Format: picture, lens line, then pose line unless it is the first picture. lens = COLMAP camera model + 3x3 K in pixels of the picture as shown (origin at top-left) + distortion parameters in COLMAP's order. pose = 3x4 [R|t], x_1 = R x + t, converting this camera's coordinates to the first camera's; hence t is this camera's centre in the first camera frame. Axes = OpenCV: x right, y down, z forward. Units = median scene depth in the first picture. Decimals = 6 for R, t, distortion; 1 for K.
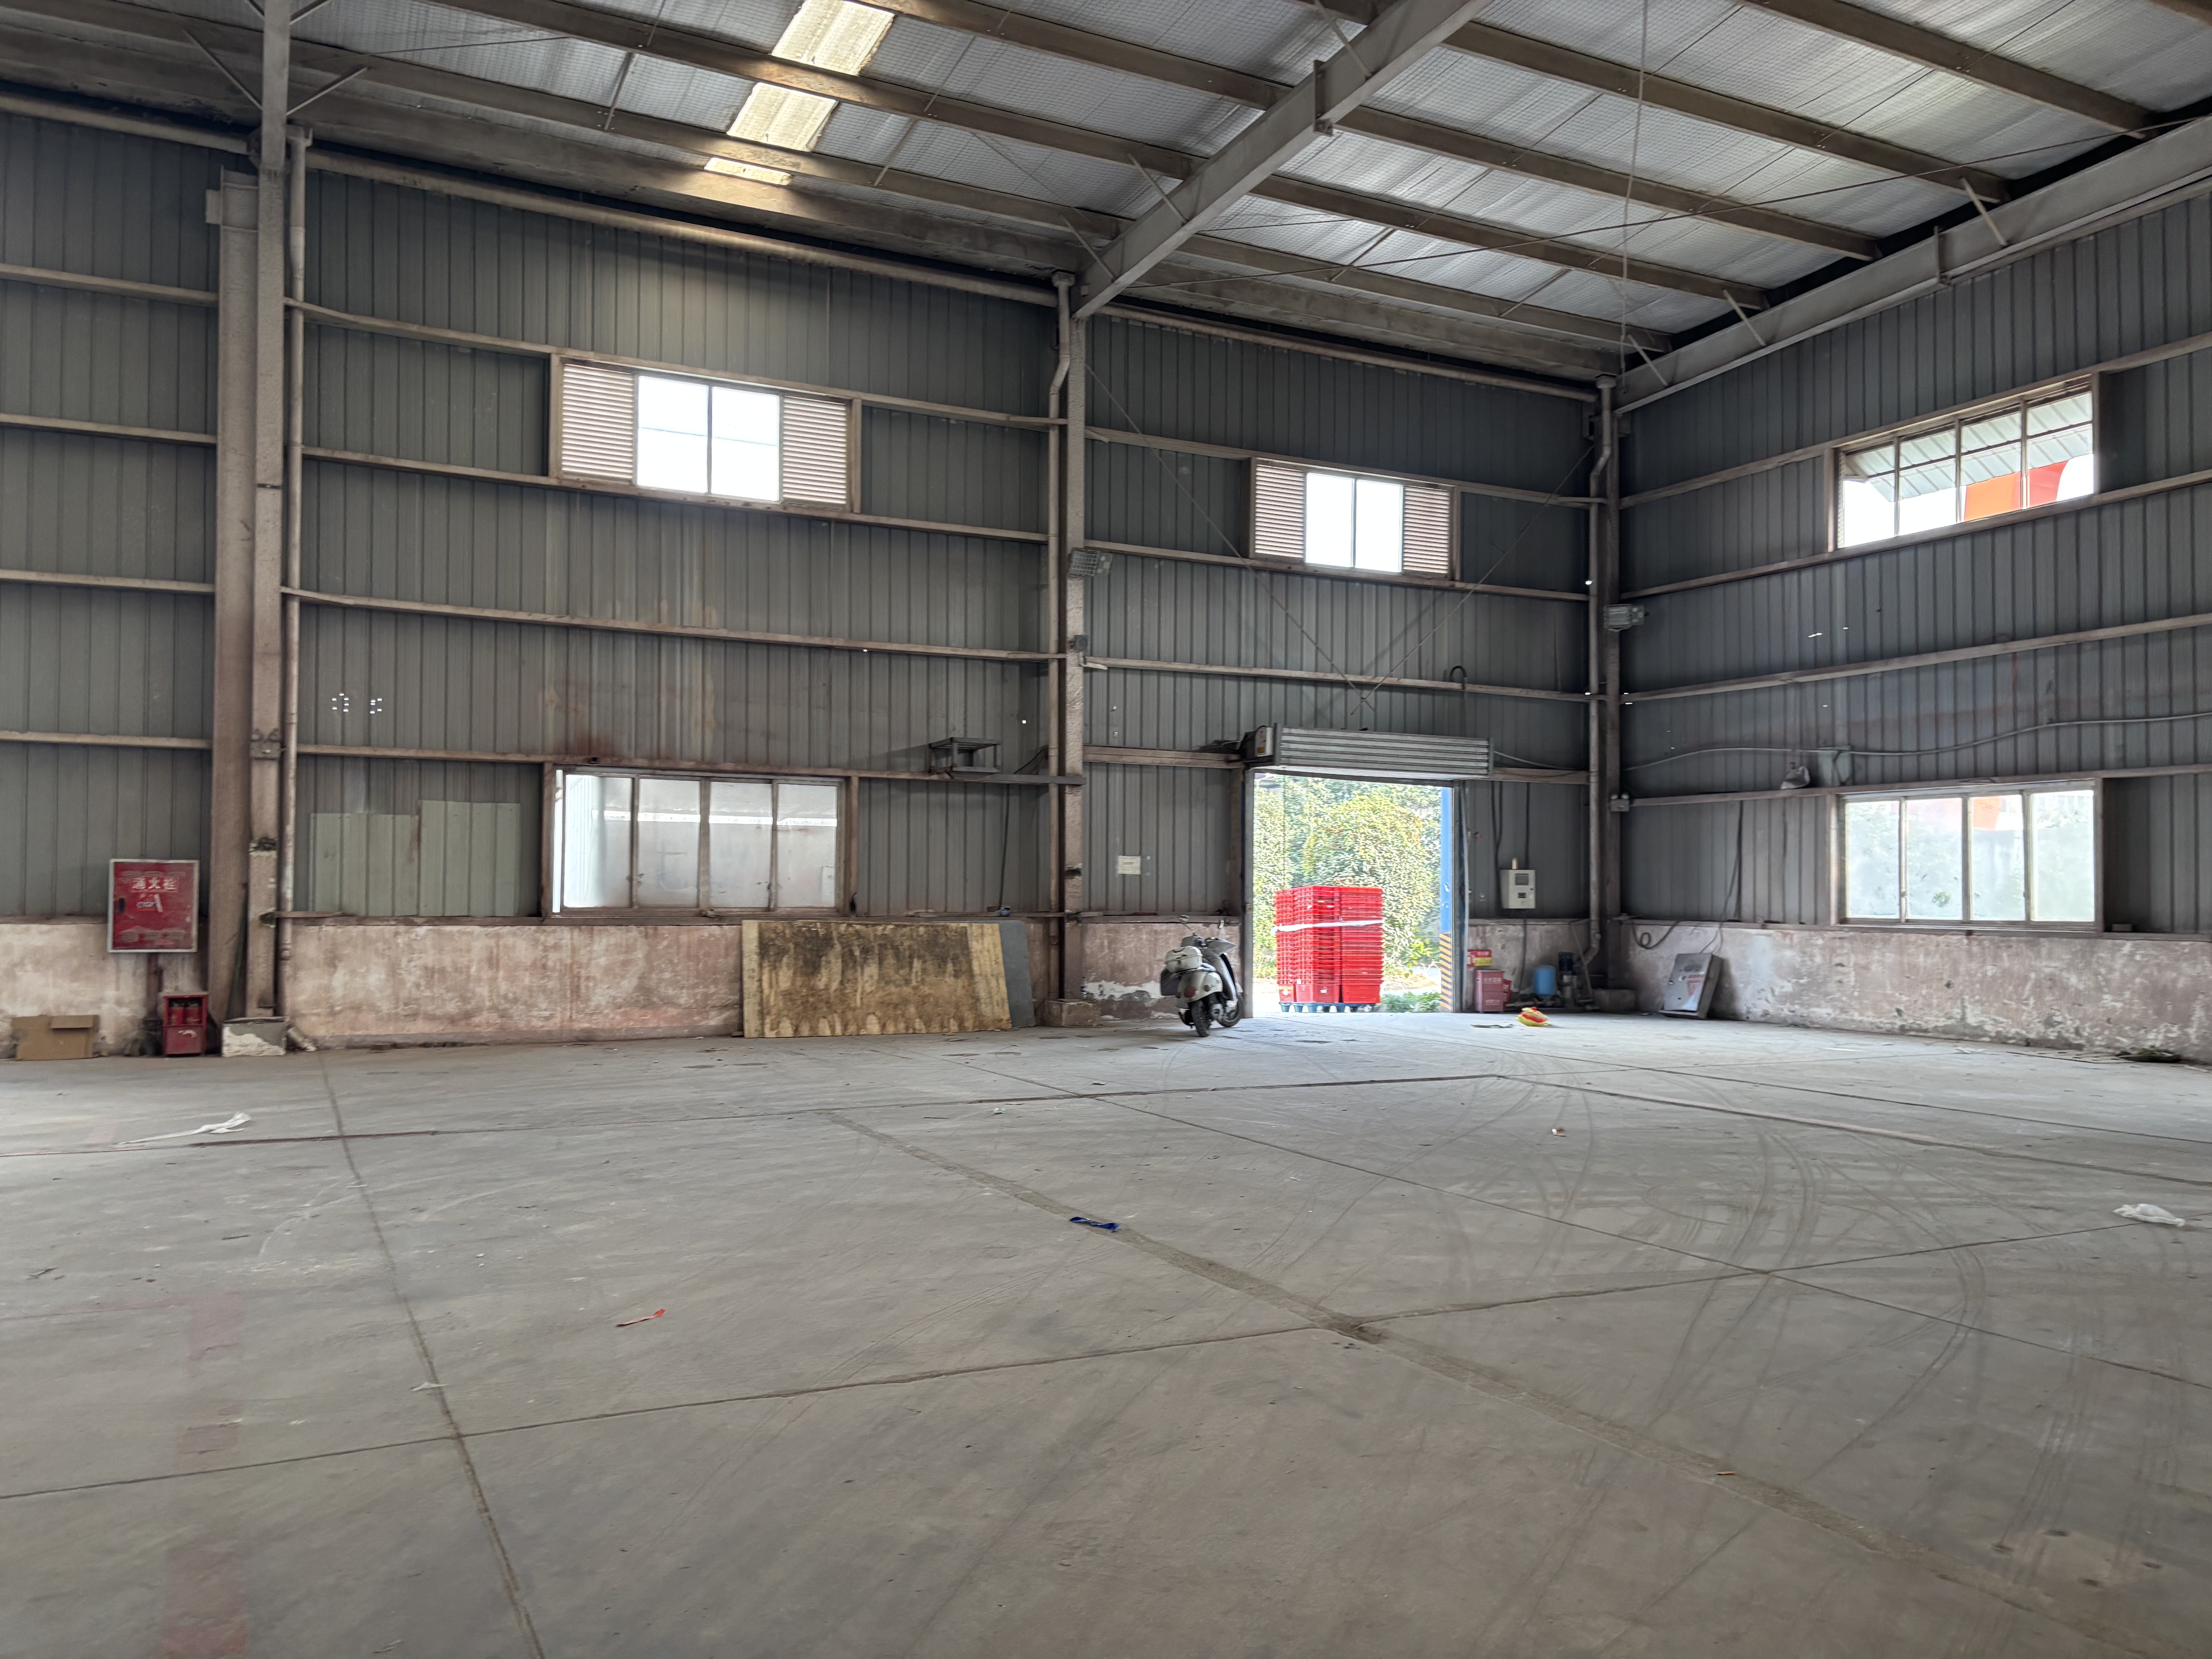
lens RADIAL K [[1663.3, 0, 1093.1], [0, 1663.3, 854.1], [0, 0, 1]] dist [0.057734, -0.058161]
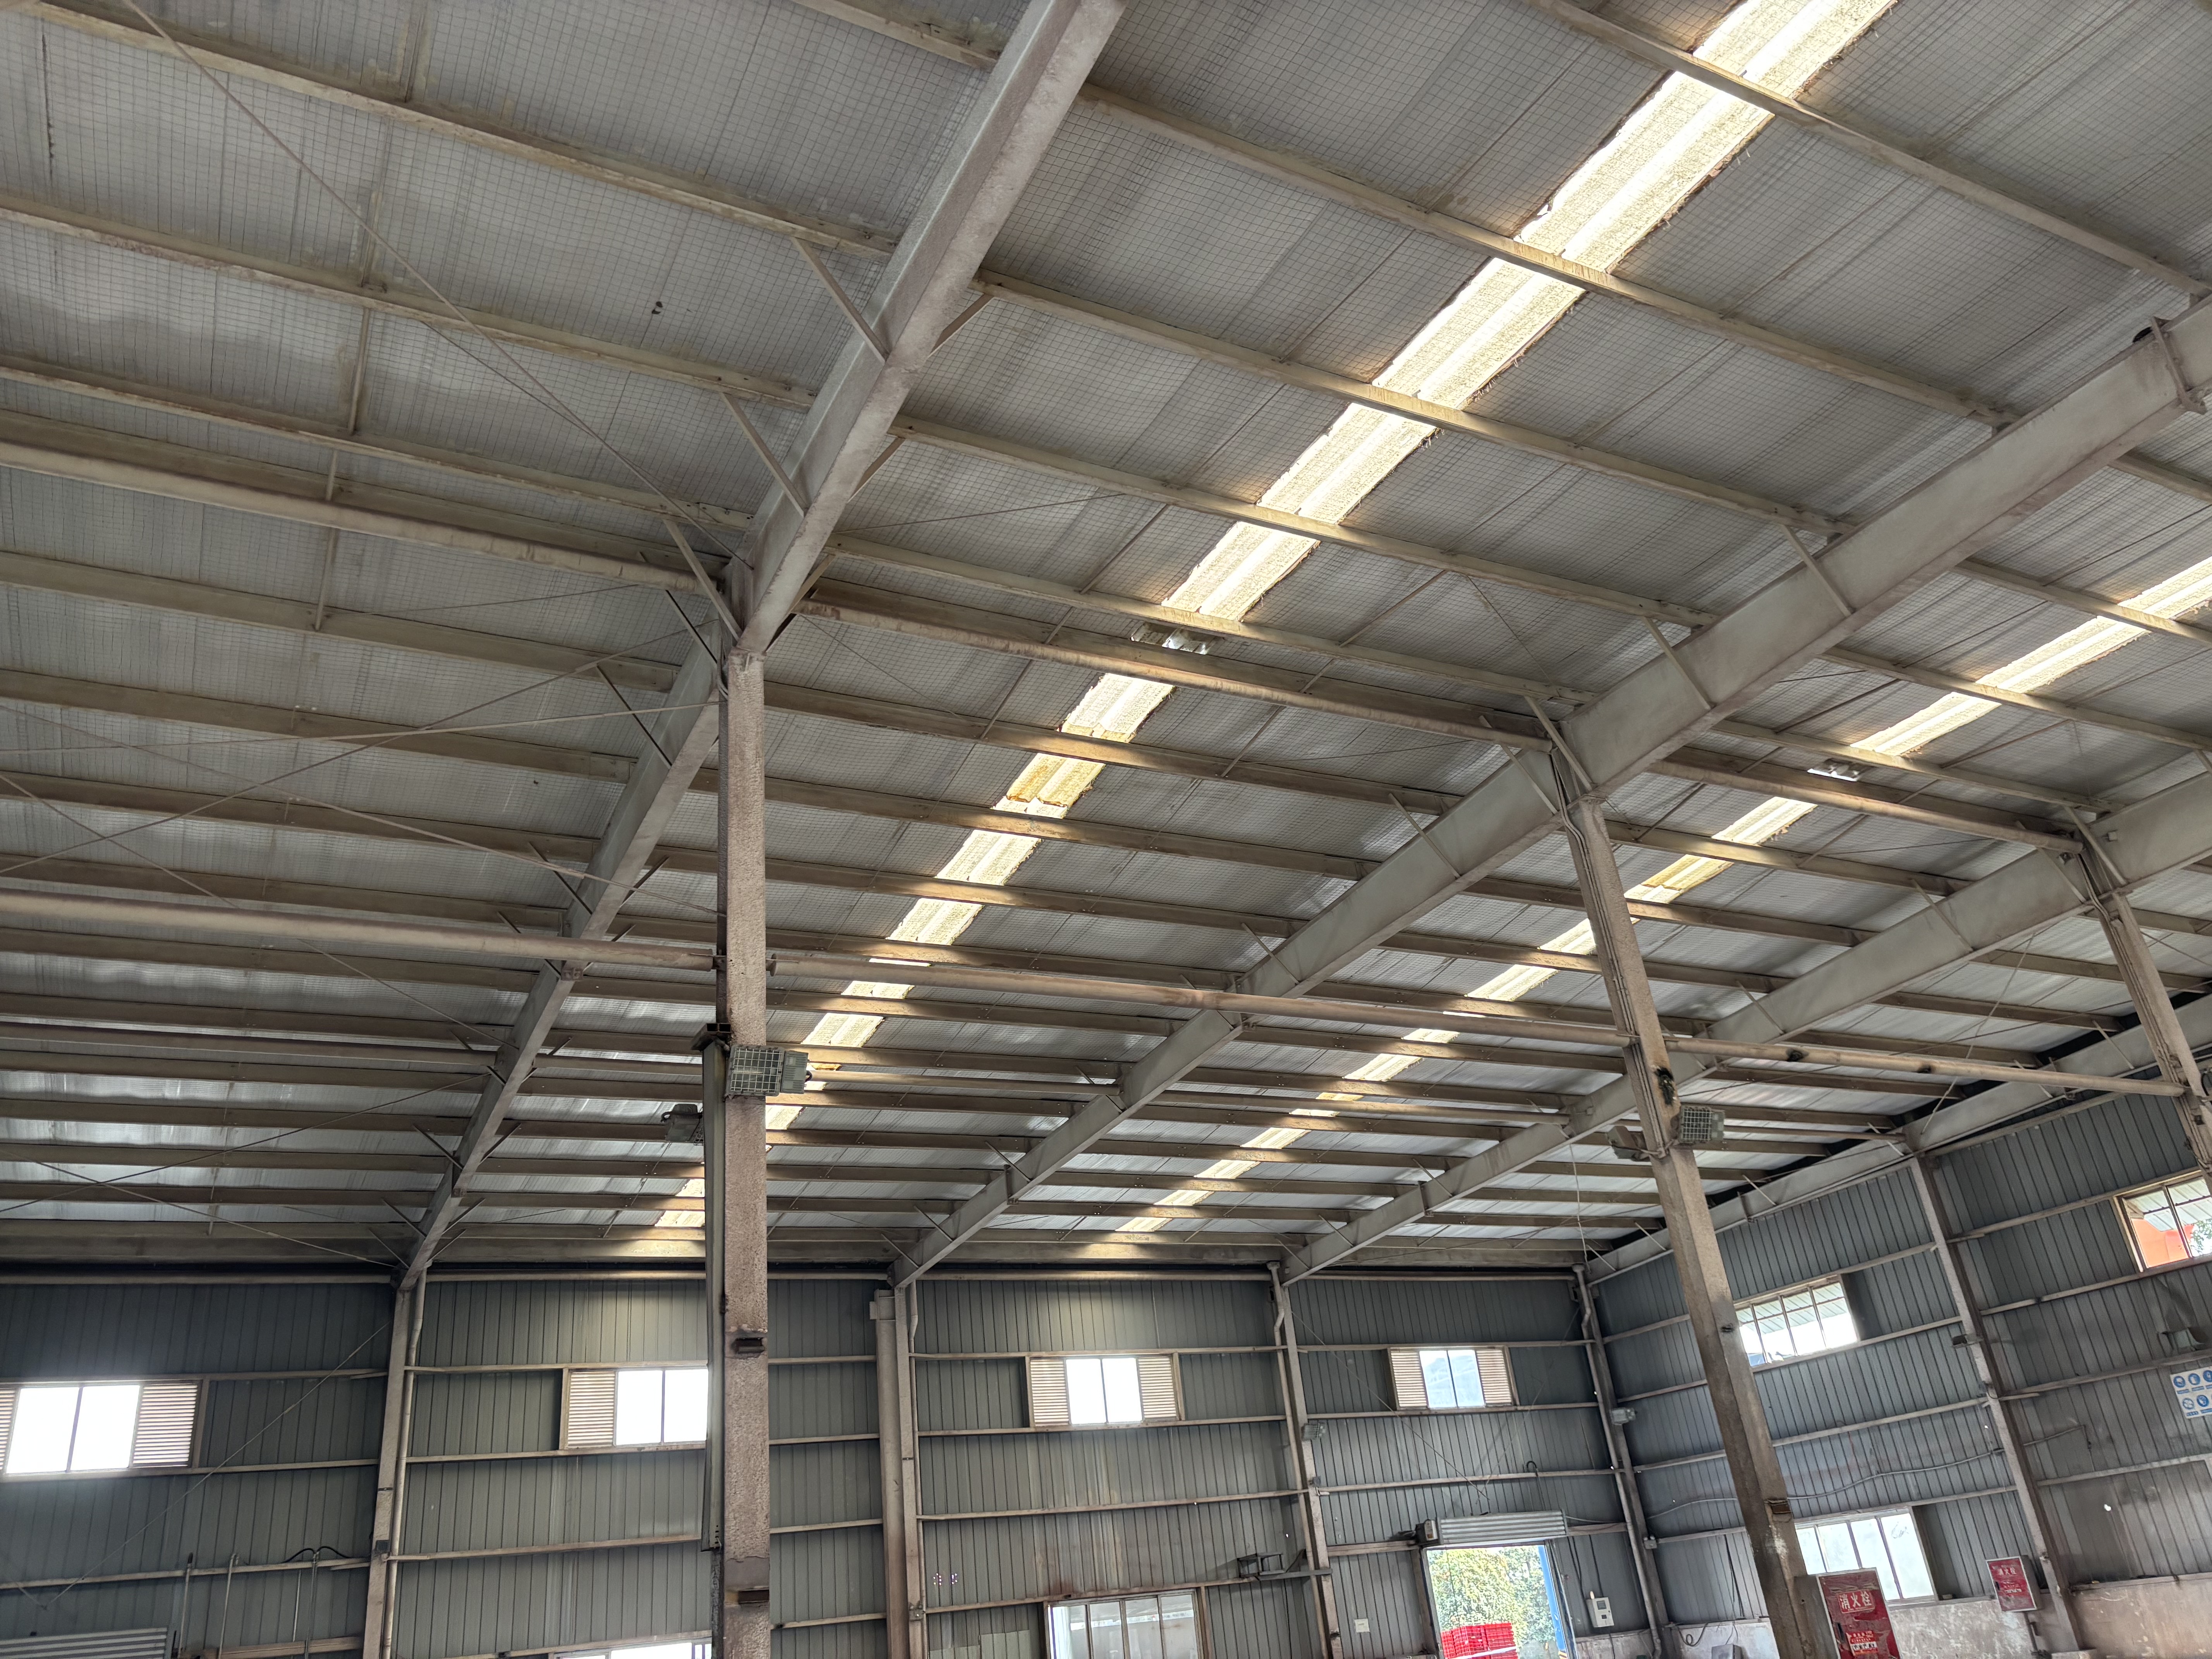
lens RADIAL K [[1663.3, 0, 1126.6], [0, 1663.3, 828.9], [0, 0, 1]] dist [0.057734, -0.058161]
pose [[0.993278, -0.092028, 0.070215, -0.272972], [0.113119, 0.900417, -0.420064, -0.033334], [-0.024565, 0.425183, 0.904774, -0.860244]]
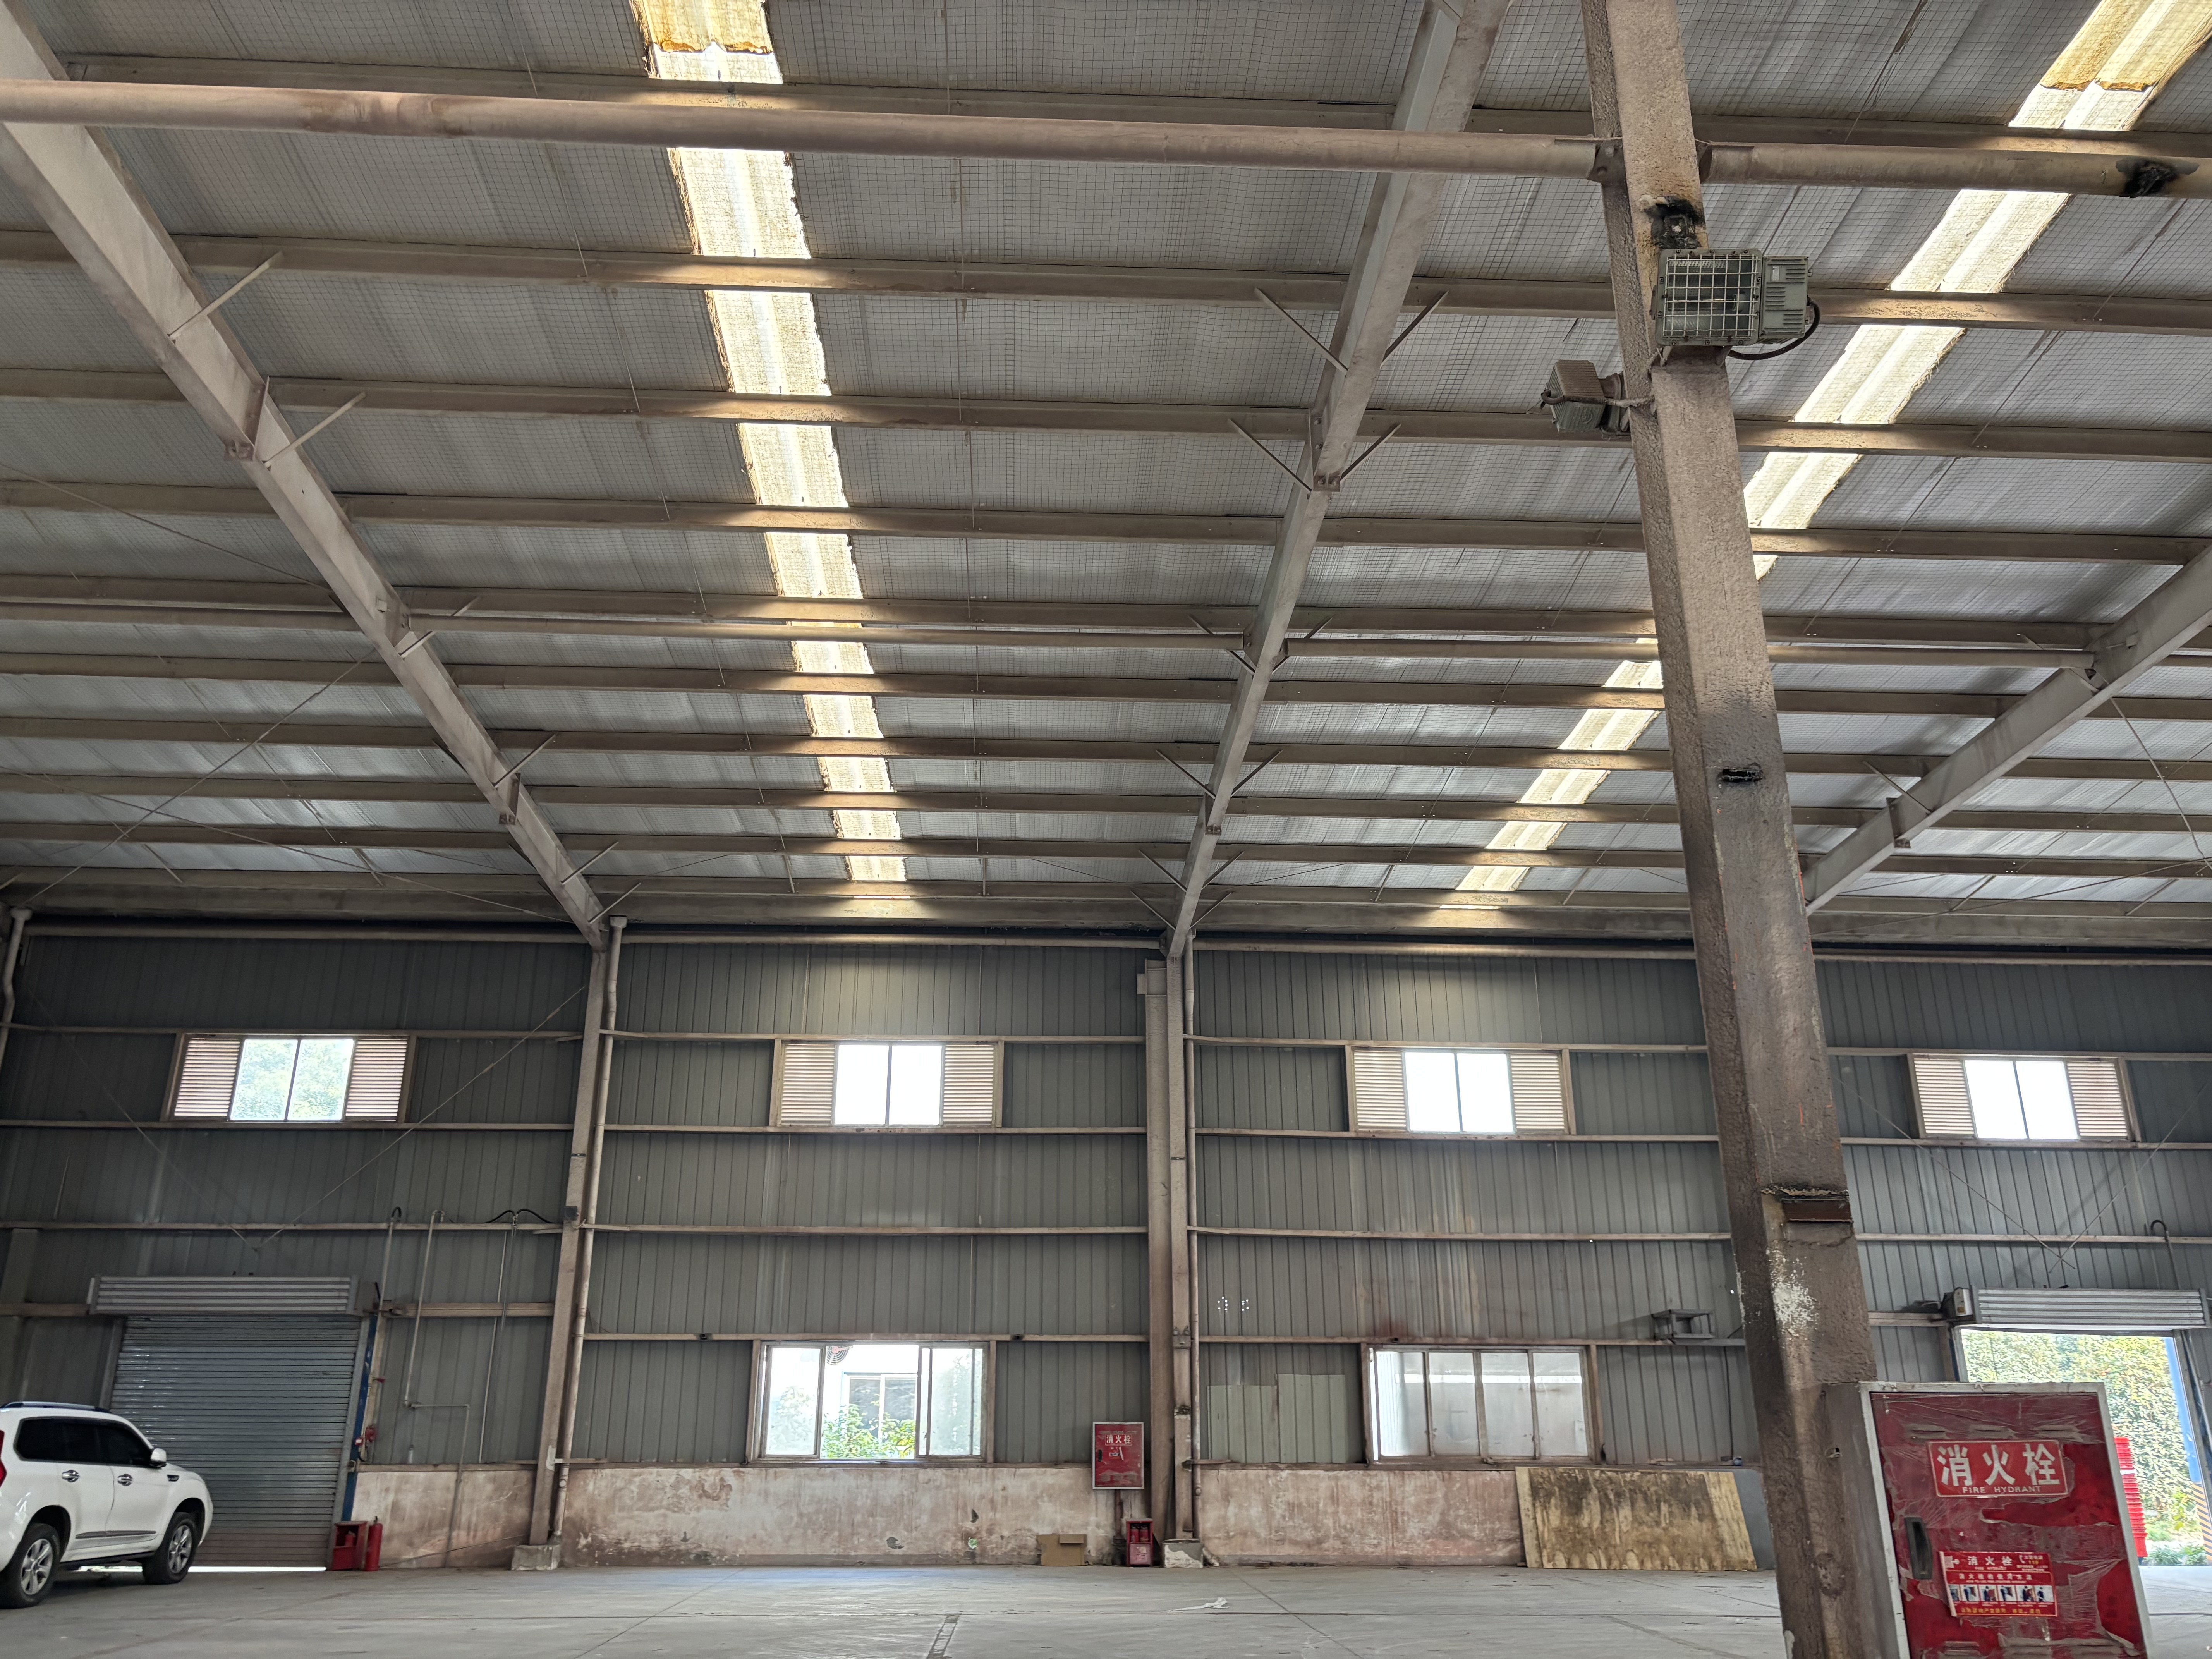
lens RADIAL K [[1663.3, 0, 1096.3], [0, 1663.3, 846.6], [0, 0, 1]] dist [0.057734, -0.058161]
pose [[0.914684, -0.139347, -0.379388, 0.047037], [0.015350, 0.949986, -0.311916, -0.015174], [0.403878, 0.279481, 0.871076, -0.366605]]
